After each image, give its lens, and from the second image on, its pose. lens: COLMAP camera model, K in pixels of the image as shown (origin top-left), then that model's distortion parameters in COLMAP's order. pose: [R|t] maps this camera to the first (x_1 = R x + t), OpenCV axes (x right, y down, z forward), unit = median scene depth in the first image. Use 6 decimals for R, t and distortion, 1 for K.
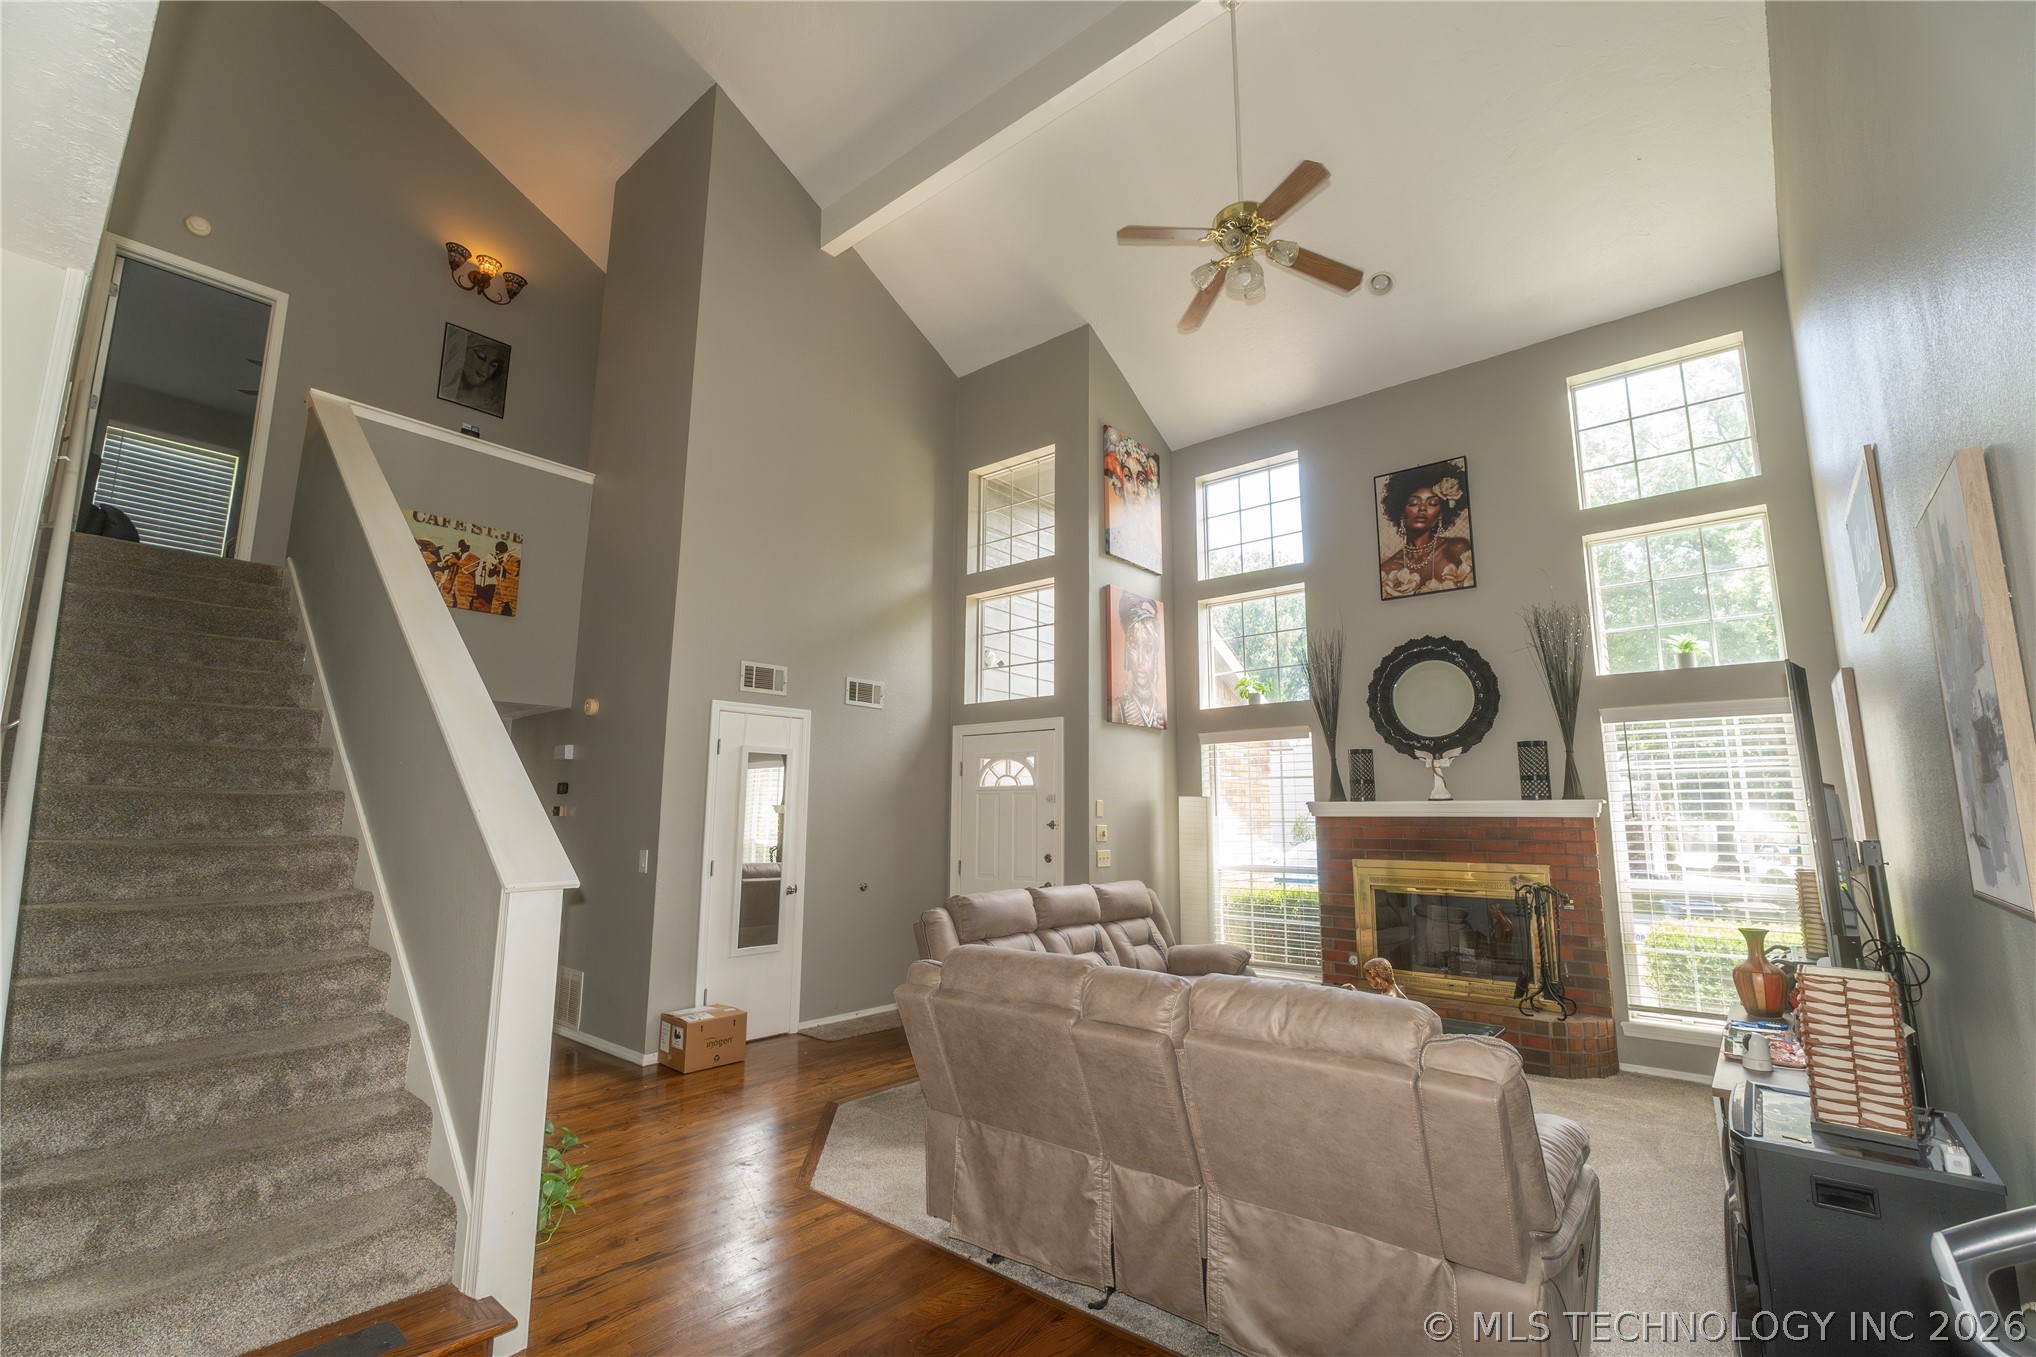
lens RADIAL K [[875.6, 0, 1019.4], [0, 875.6, 686.9], [0, 0, 1]] dist [-0.000408, -0.000369]
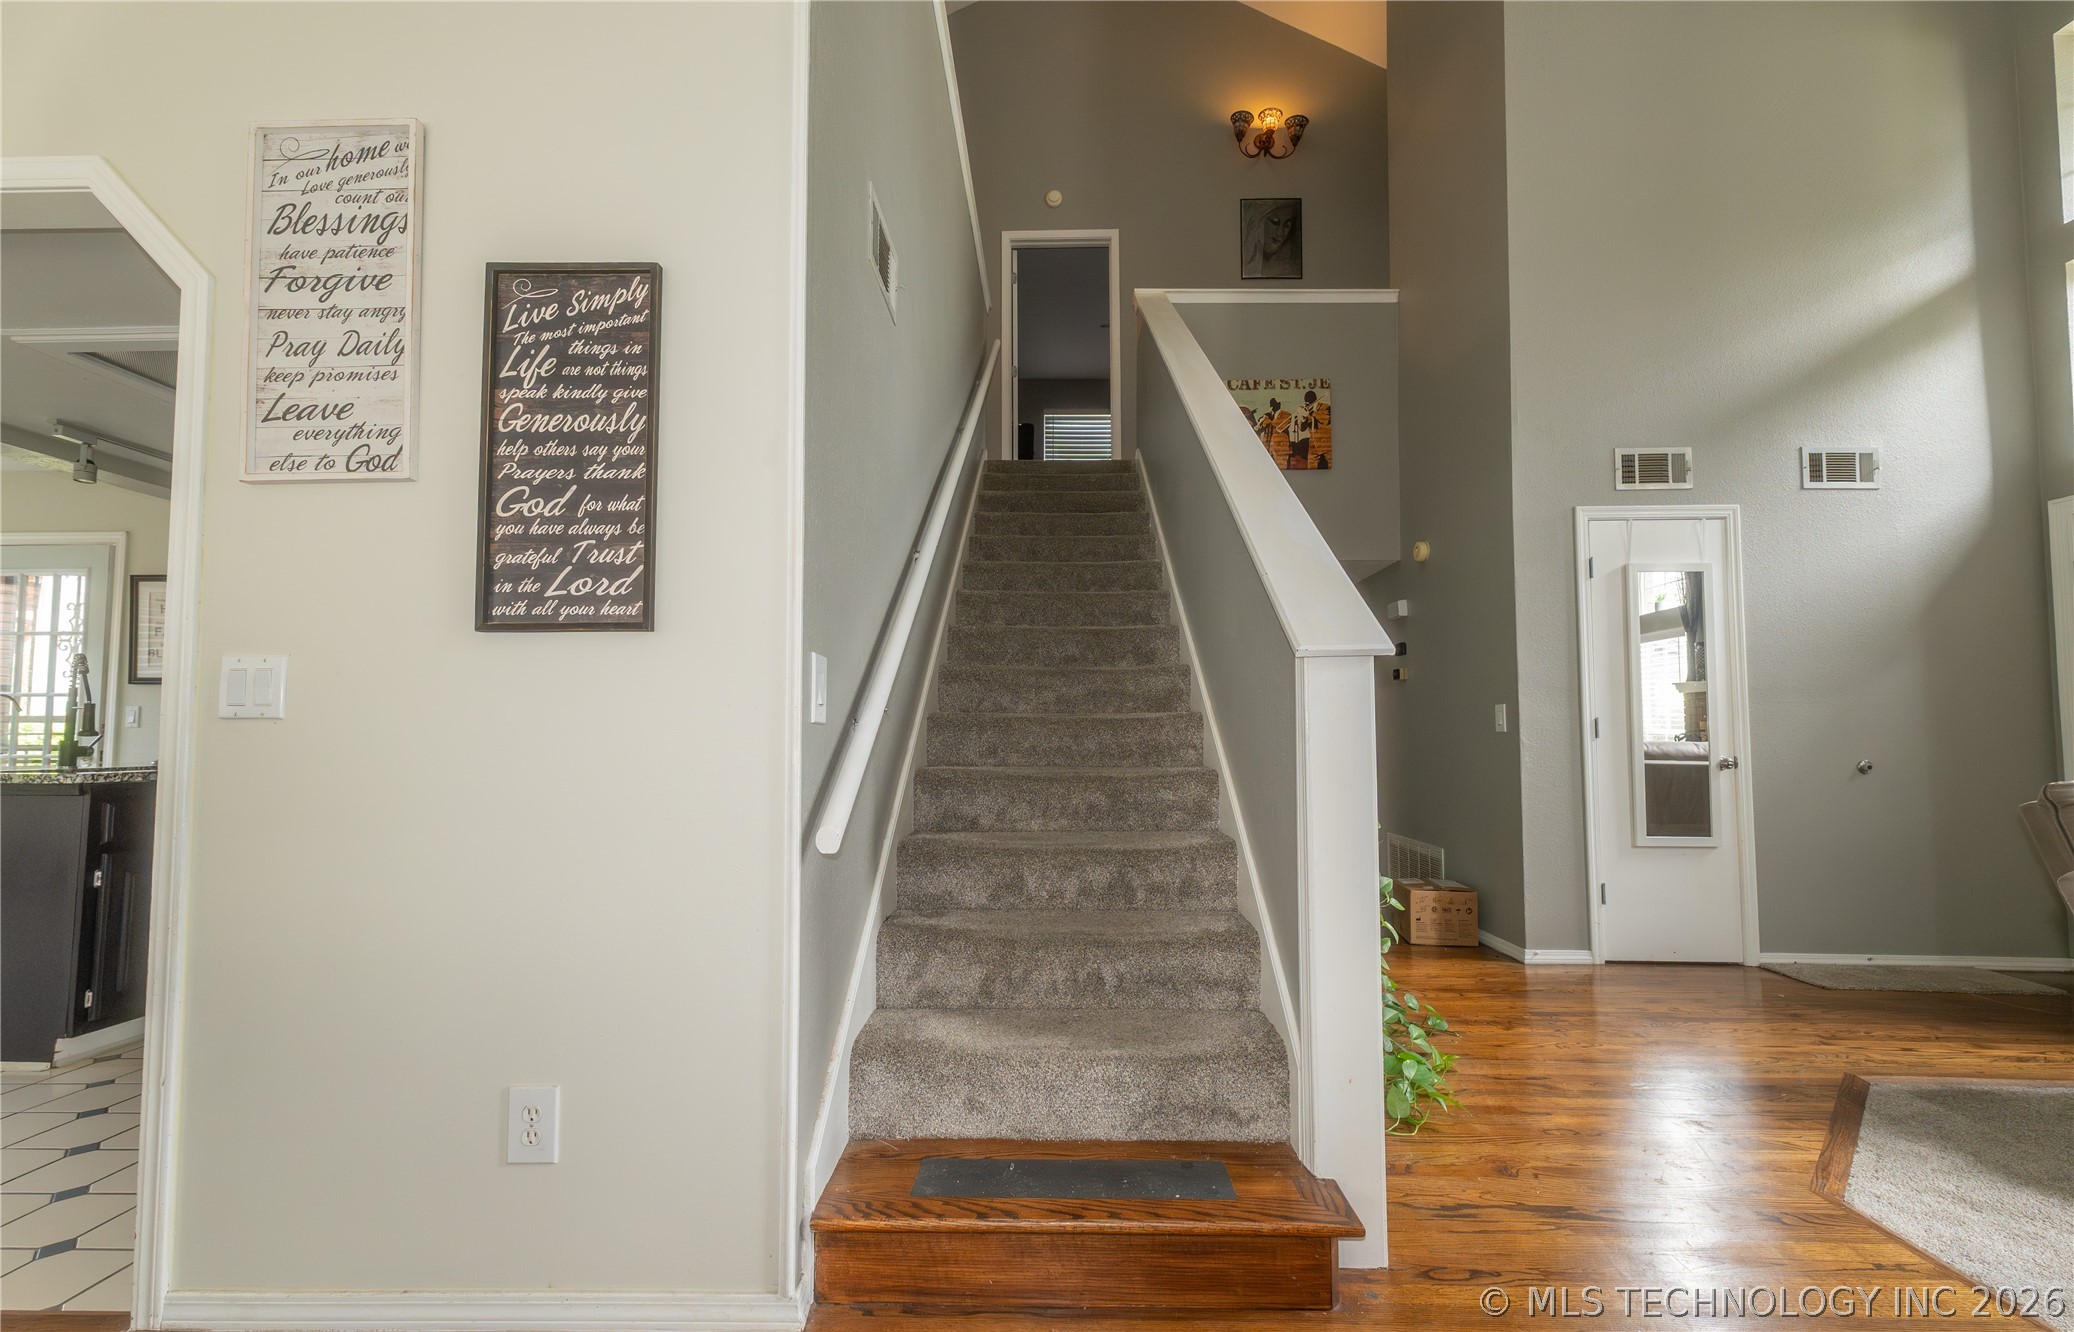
lens RADIAL K [[860.7, 0, 1035.5], [0, 860.7, 694.4], [0, 0, 1]] dist [0.000953, 0.002990]
pose [[0.620820, -0.048969, -0.782423, -0.065934], [0.120787, 0.992105, 0.033747, 0.091630], [0.774593, -0.115457, 0.621833, 0.158215]]
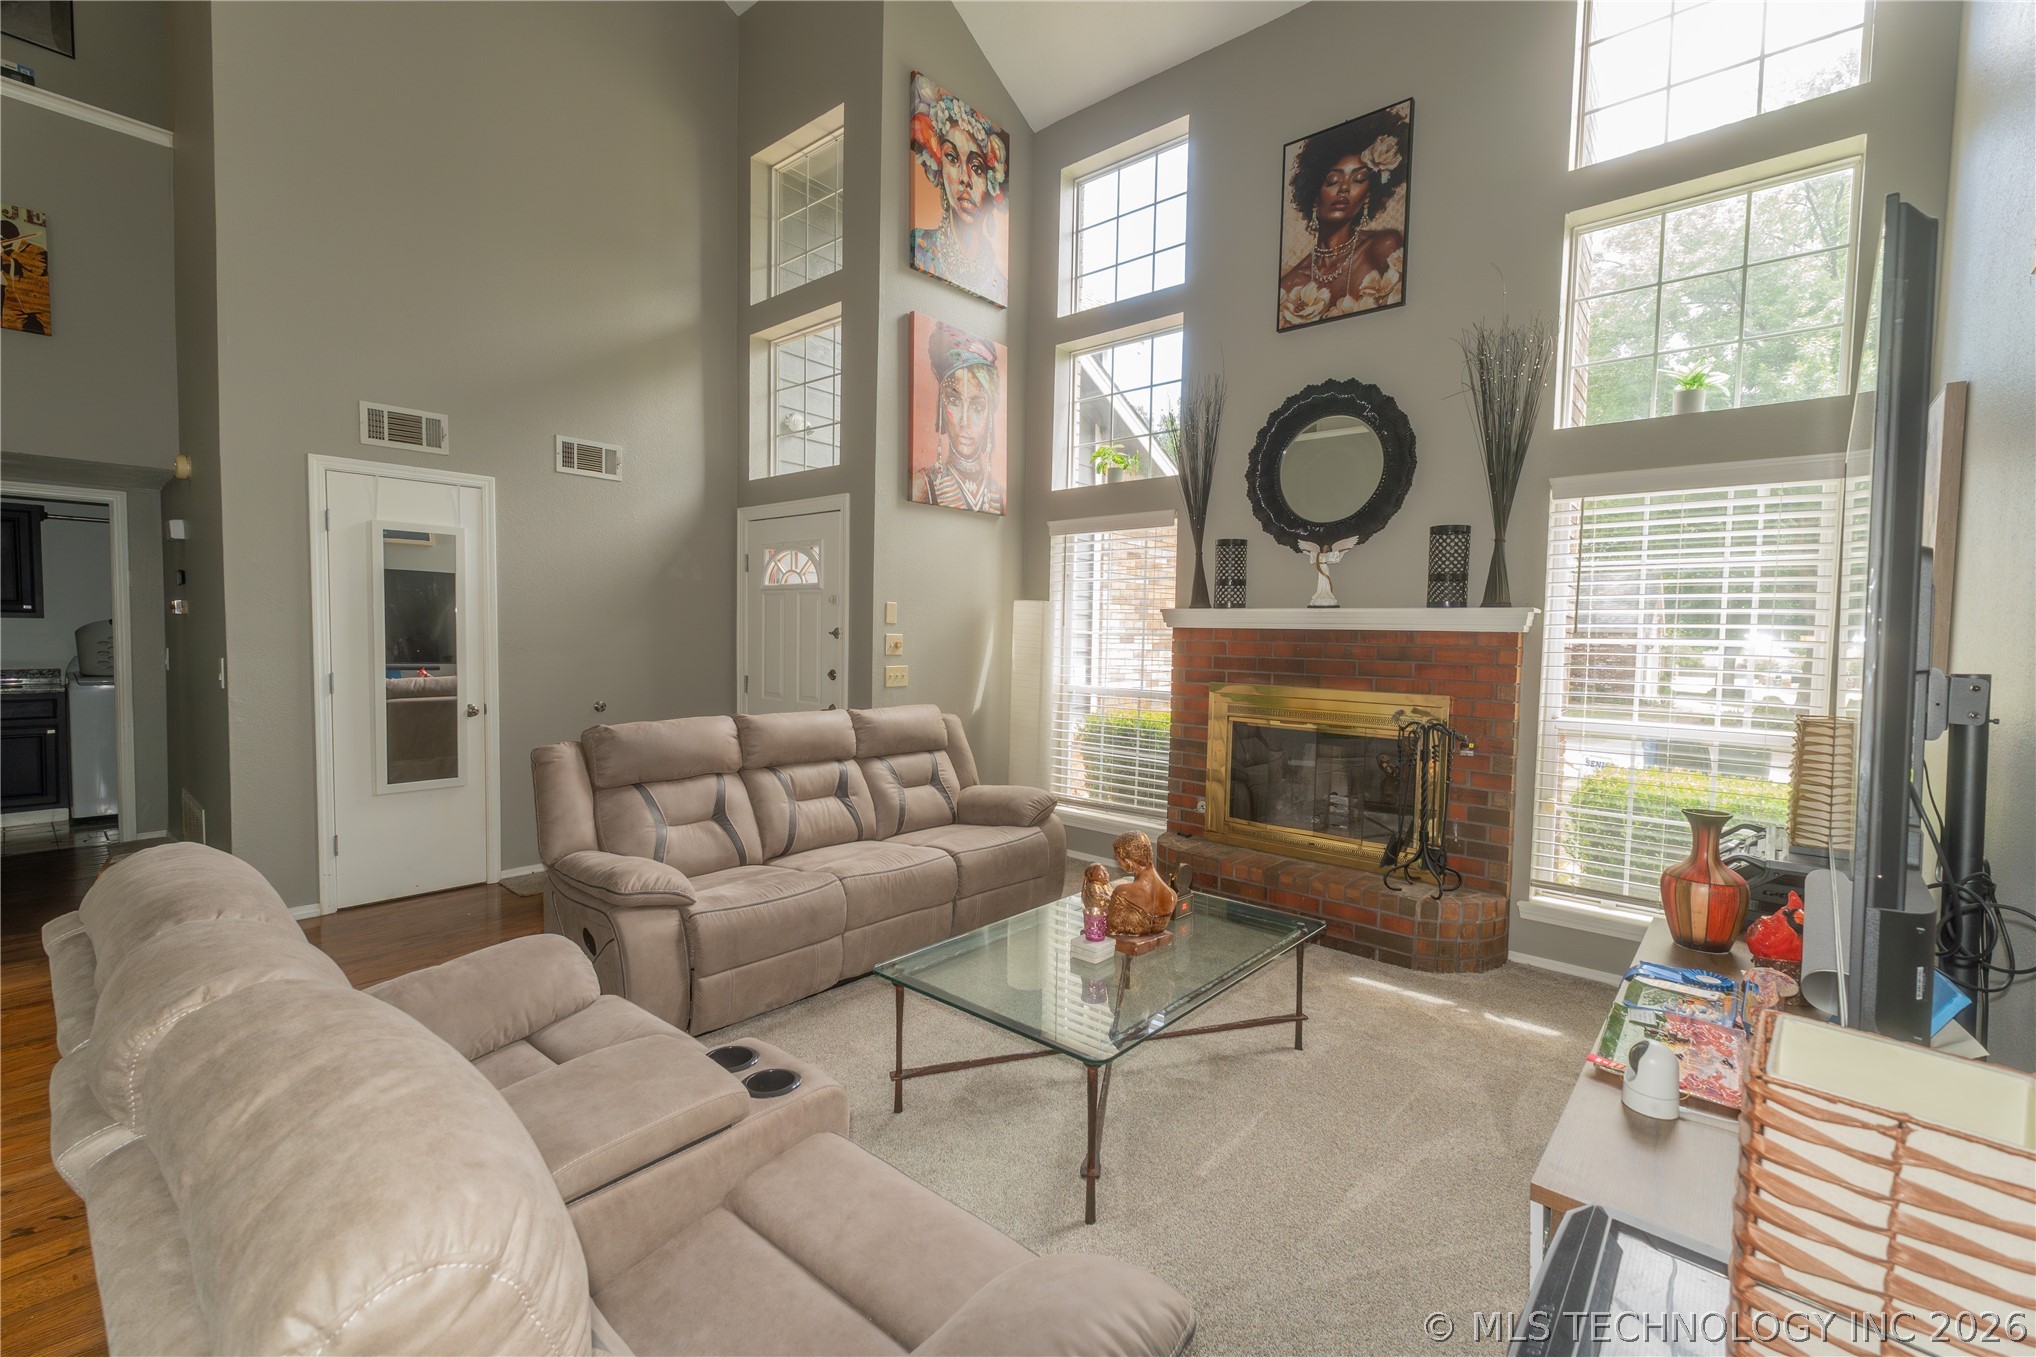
lens RADIAL K [[875.6, 0, 989.6], [0, 875.6, 681.0], [0, 0, 1]] dist [-0.000408, -0.000369]
pose [[0.999521, 0.016081, -0.026460, 0.229028], [-0.010381, 0.979140, 0.202923, 0.044700], [0.029171, -0.202551, 0.978837, 0.263585]]
